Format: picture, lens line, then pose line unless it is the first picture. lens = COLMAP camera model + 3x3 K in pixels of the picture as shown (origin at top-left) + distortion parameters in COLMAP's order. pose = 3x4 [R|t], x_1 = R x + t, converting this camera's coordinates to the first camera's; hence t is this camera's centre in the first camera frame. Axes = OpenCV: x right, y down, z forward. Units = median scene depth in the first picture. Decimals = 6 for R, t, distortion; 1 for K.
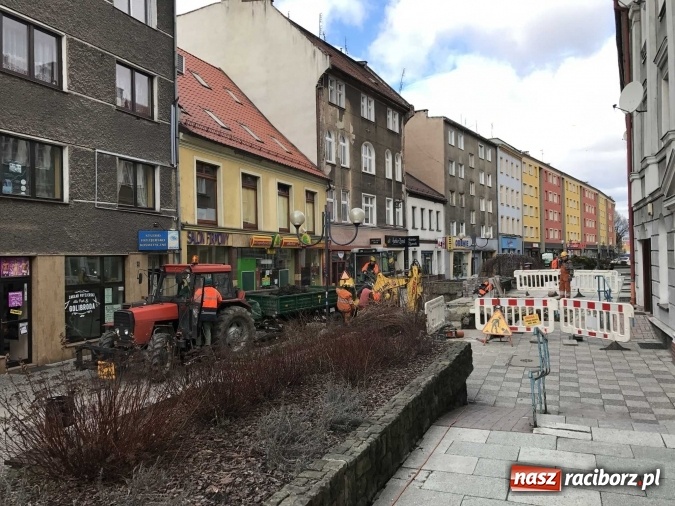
lens RADIAL K [[553.0, 0, 308.5], [0, 553.0, 253.6], [0, 0, 1]] dist [0.005662, -0.002172]
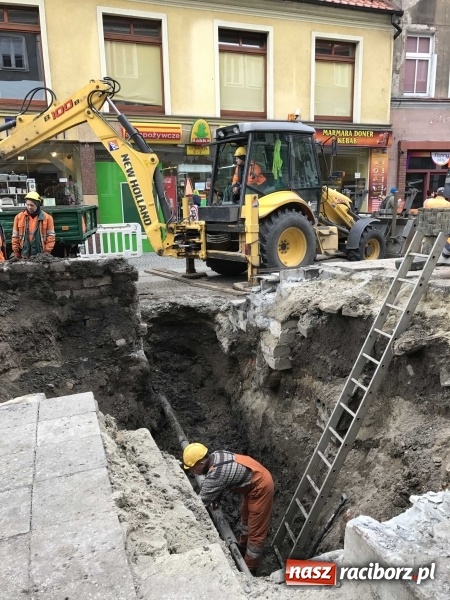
lens RADIAL K [[493.9, 0, 223.8], [0, 493.9, 297.7], [0, 0, 1]] dist [0.029484, -0.015729]
pose [[0.712772, 0.152123, -0.684701, 0.230380], [0.009855, 0.973929, 0.226641, 0.019923], [0.701327, -0.168291, 0.692690, 0.392867]]
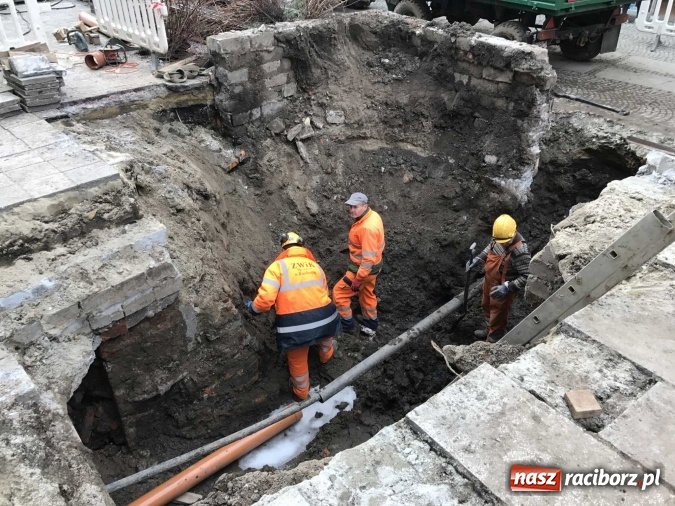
lens RADIAL K [[555.6, 0, 334.2], [0, 555.6, 247.8], [0, 0, 1]] dist [0.029484, -0.015729]
pose [[-0.369012, 0.531611, -0.762378, 0.237543], [0.016283, 0.823840, 0.566588, 0.004229], [0.929282, 0.196664, -0.312663, 0.504295]]
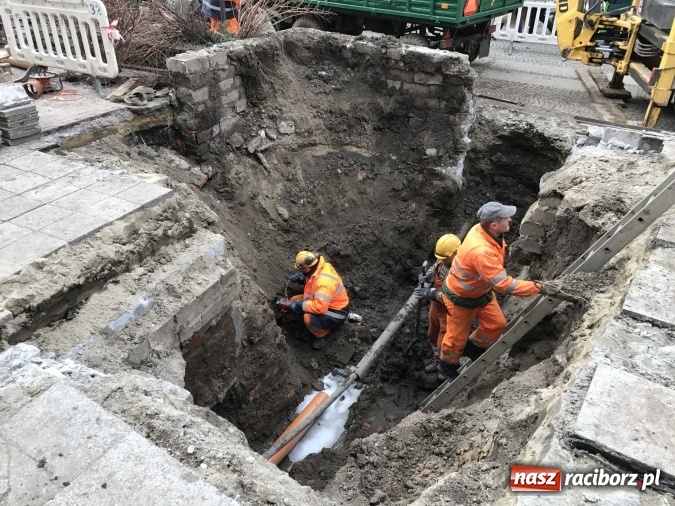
lens RADIAL K [[555.6, 0, 334.2], [0, 555.6, 247.8], [0, 0, 1]] dist [0.029484, -0.015729]
pose [[-0.059347, 0.541011, -0.838919, 0.259771], [-0.014768, 0.839832, 0.542645, 0.001879], [0.998128, 0.044593, -0.041852, 0.466770]]
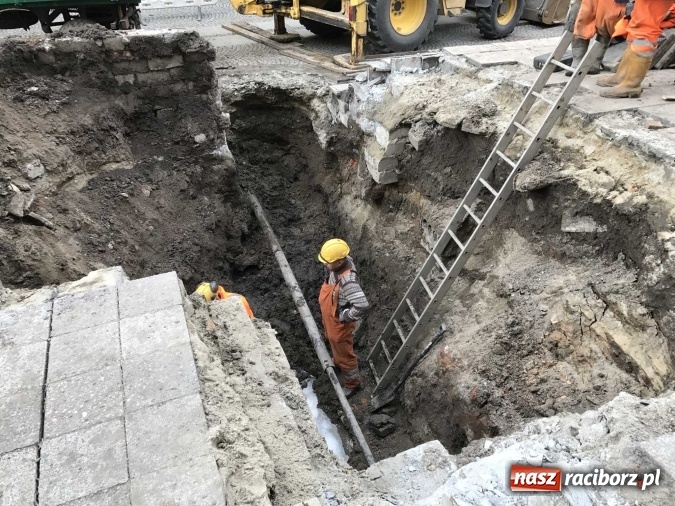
lens RADIAL K [[557.1, 0, 334.8], [0, 557.1, 248.5], [0, 0, 1]] dist [0.014719, 0.007415]
pose [[0.726075, 0.405094, -0.555621, 0.223159], [-0.014349, 0.816790, 0.576756, 0.003346], [0.687466, -0.410796, 0.598864, 0.399583]]
